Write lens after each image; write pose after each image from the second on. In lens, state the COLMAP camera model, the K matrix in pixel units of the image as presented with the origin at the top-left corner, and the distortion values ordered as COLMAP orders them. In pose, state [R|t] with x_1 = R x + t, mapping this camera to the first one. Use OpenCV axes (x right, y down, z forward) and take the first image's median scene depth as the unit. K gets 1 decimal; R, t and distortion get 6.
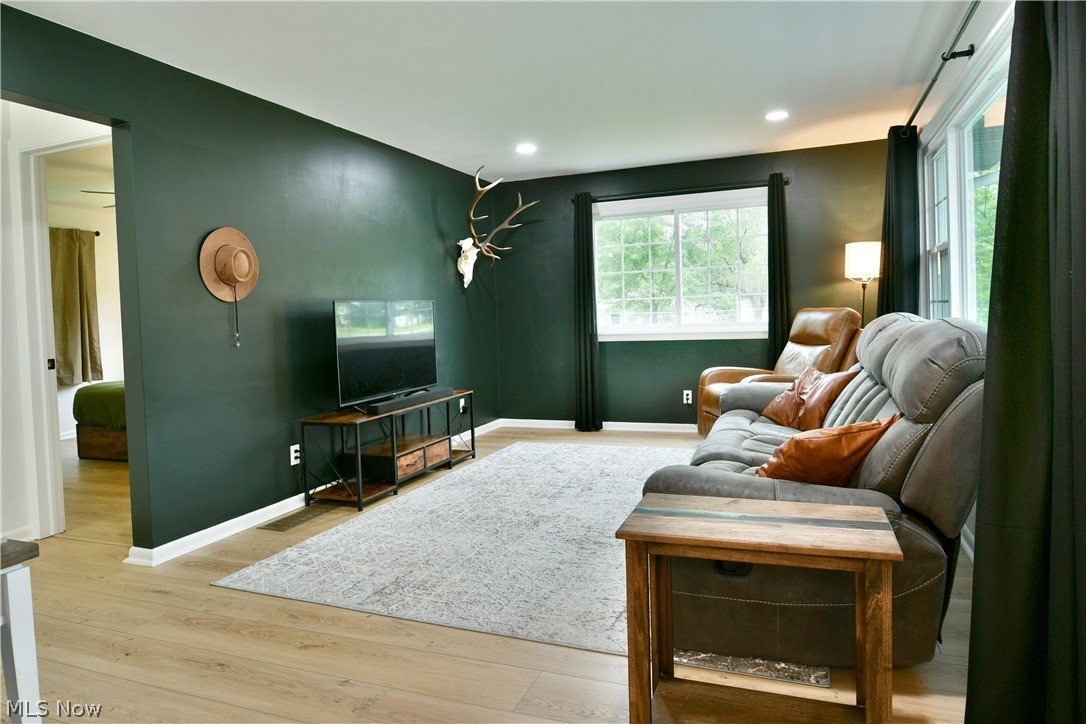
lens RADIAL K [[661.9, 0, 545.8], [0, 661.9, 334.5], [0, 0, 1]] dist [0.000235, 0.000429]
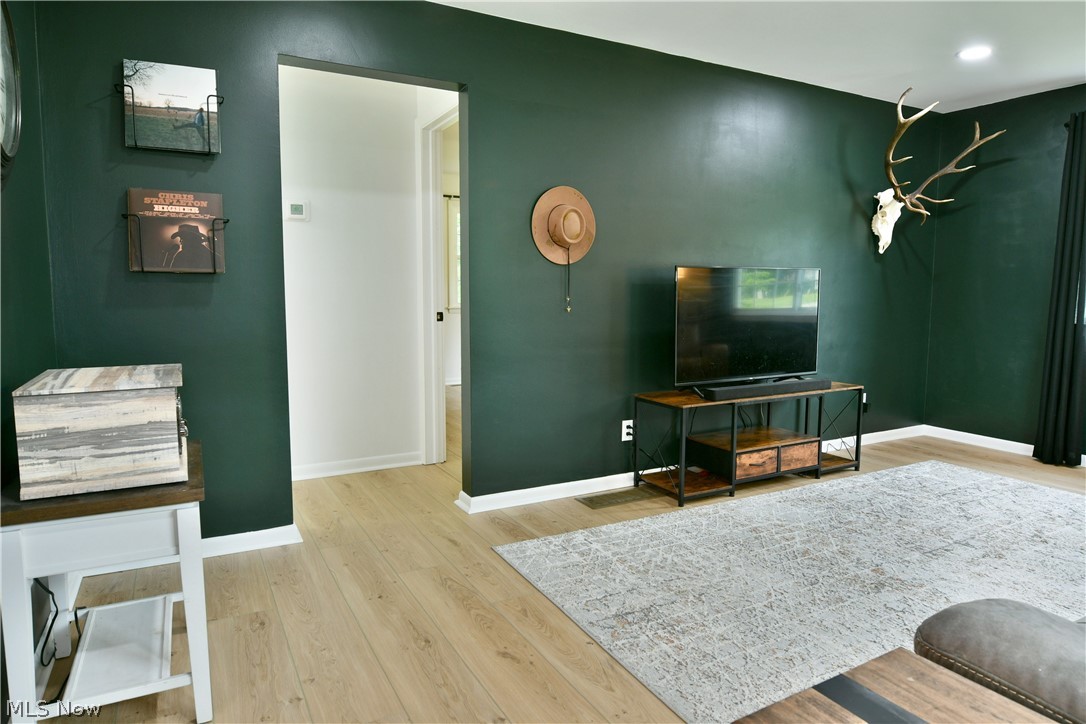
lens RADIAL K [[662.7, 0, 551.7], [0, 662.7, 356.6], [0, 0, 1]] dist [-0.009198, -0.003312]
pose [[0.774173, 0.104505, -0.624287, 0.113275], [-0.053429, 0.993546, 0.100060, -0.010574], [0.630715, -0.044109, 0.774760, 0.210189]]
